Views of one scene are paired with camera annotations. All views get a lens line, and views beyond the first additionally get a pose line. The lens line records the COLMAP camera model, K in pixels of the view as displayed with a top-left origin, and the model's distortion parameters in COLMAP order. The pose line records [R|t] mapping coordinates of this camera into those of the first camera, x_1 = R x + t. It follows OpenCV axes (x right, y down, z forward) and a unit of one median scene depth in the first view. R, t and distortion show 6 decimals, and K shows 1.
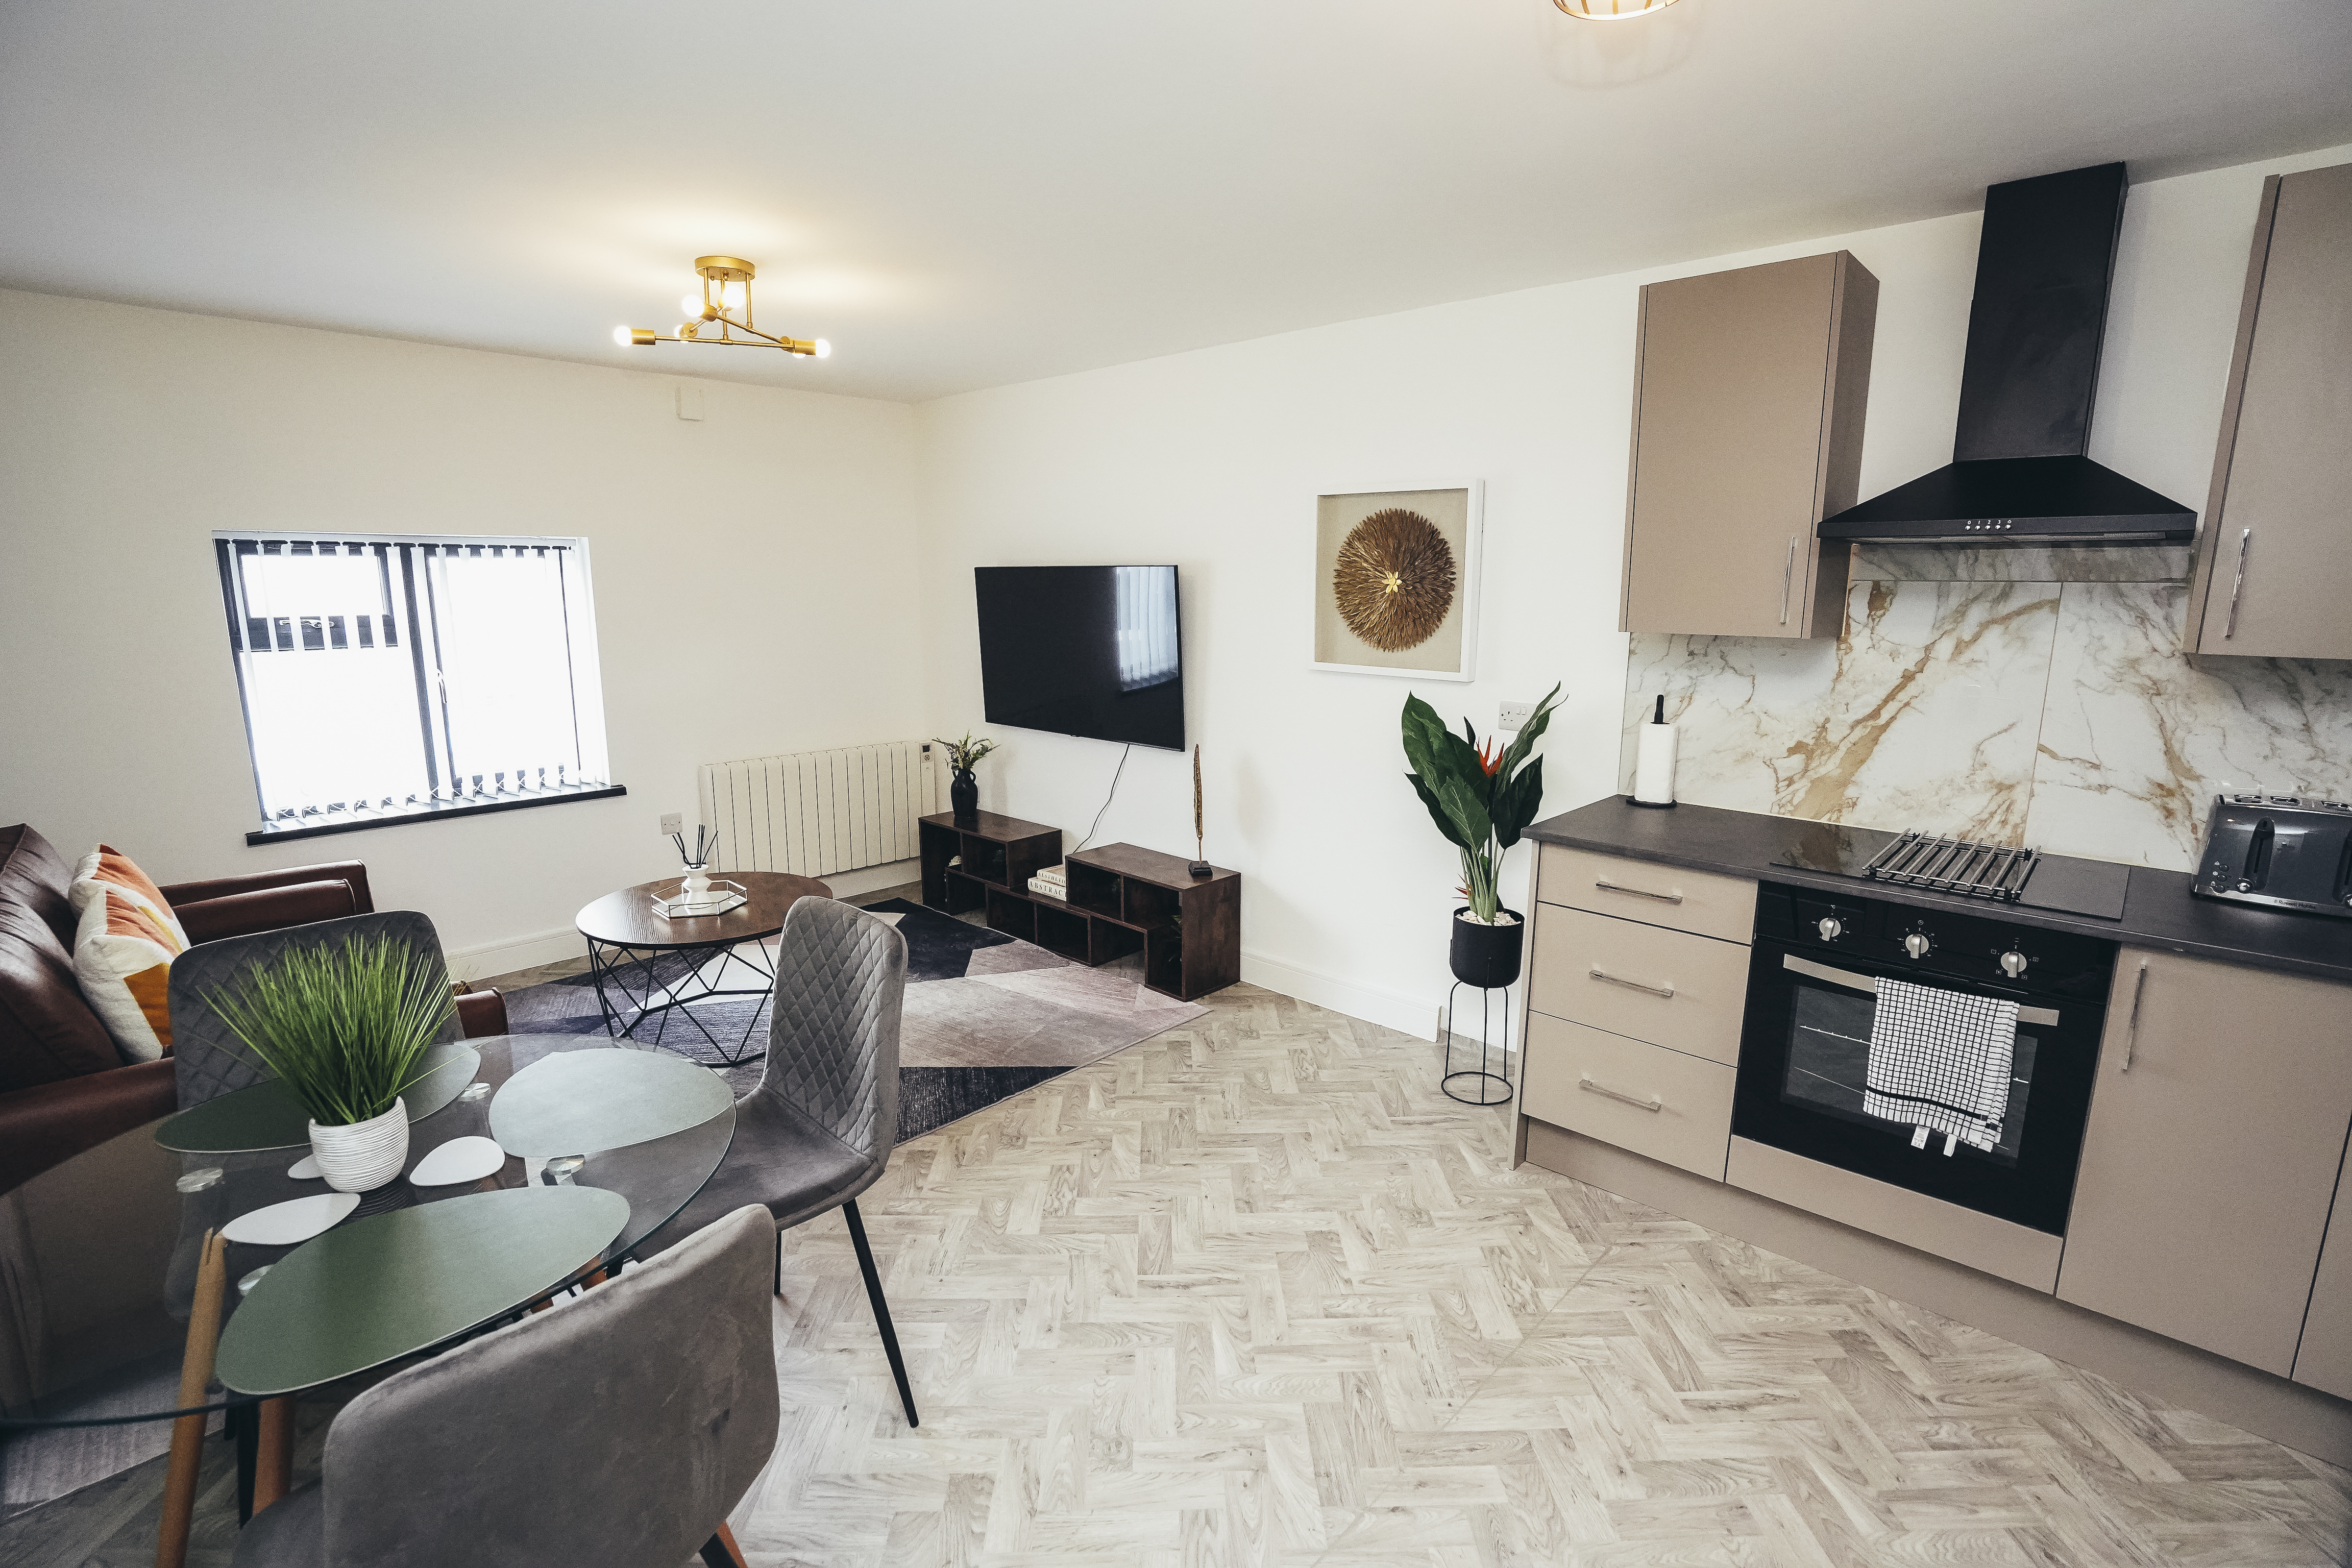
lens RADIAL K [[1109.3, 0, 1176.0], [0, 1109.3, 784.0], [0, 0, 1]] dist [-0.028570, 0.000734]
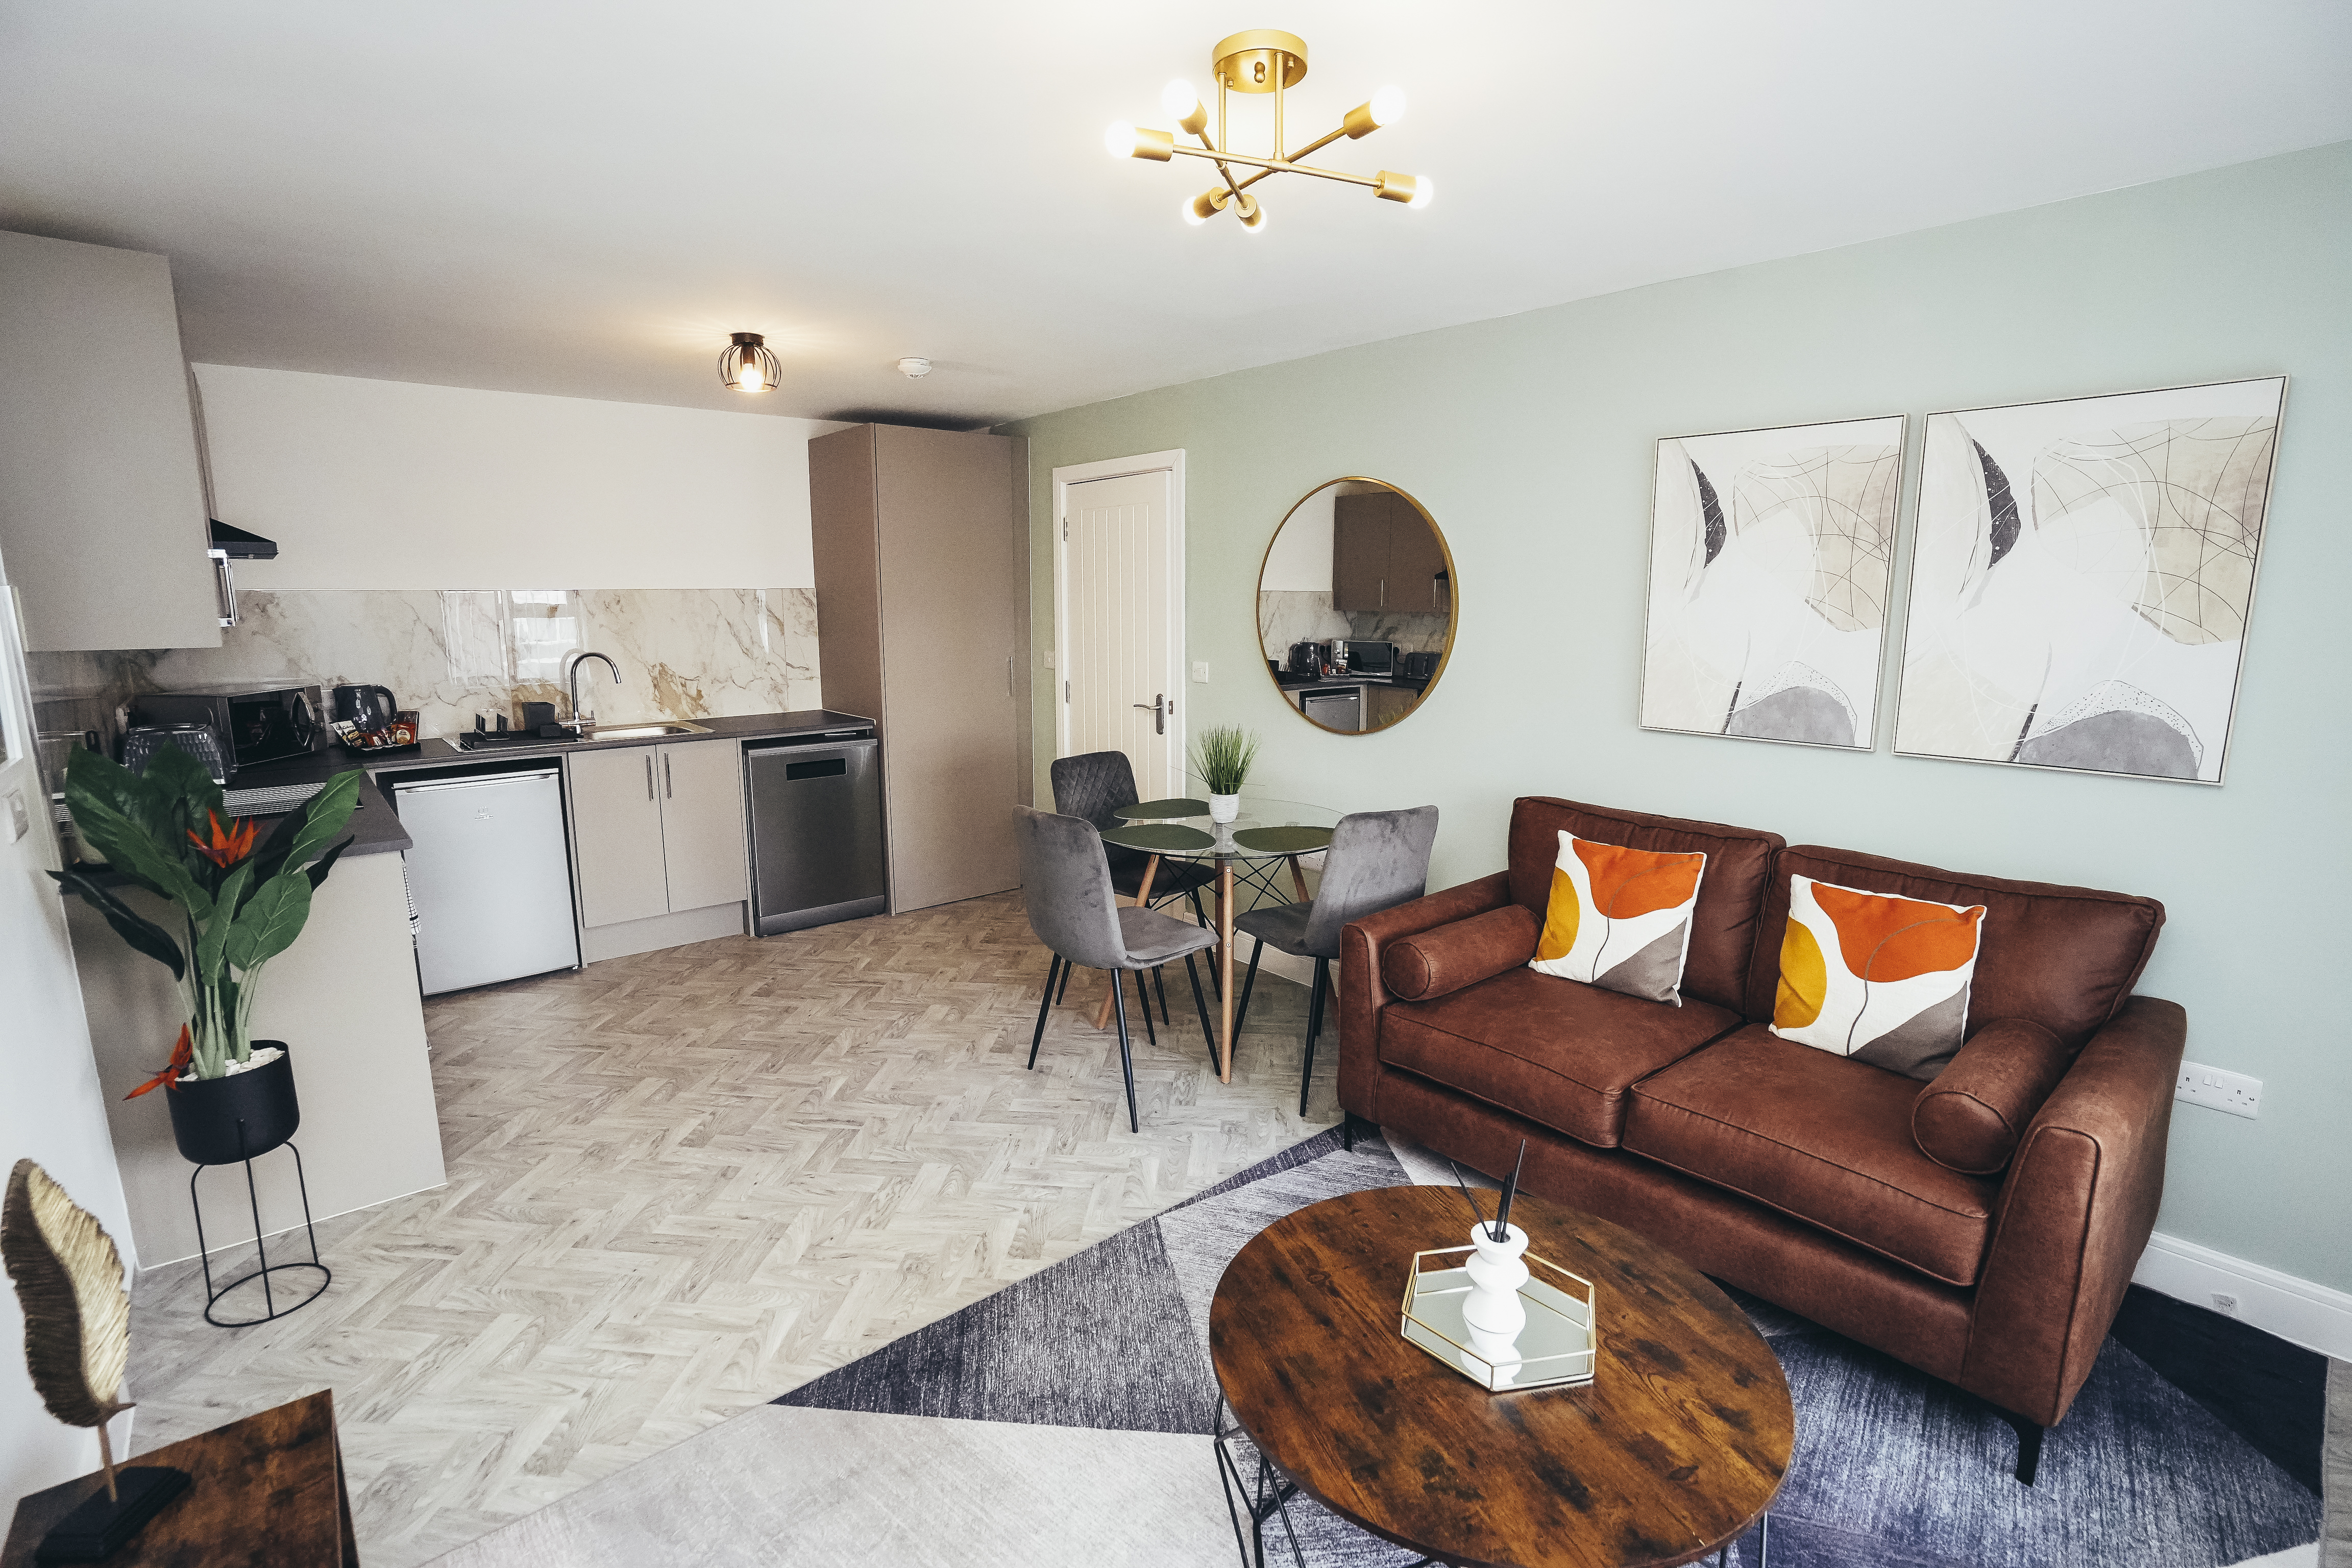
lens RADIAL K [[1109.3, 0, 1176.0], [0, 1109.3, 784.0], [0, 0, 1]] dist [-0.028570, 0.000734]
pose [[-0.995160, -0.017968, 0.096609, -0.414262], [0.017264, 0.935878, 0.351901, -0.301844], [-0.096737, 0.351866, -0.931038, 1.619584]]
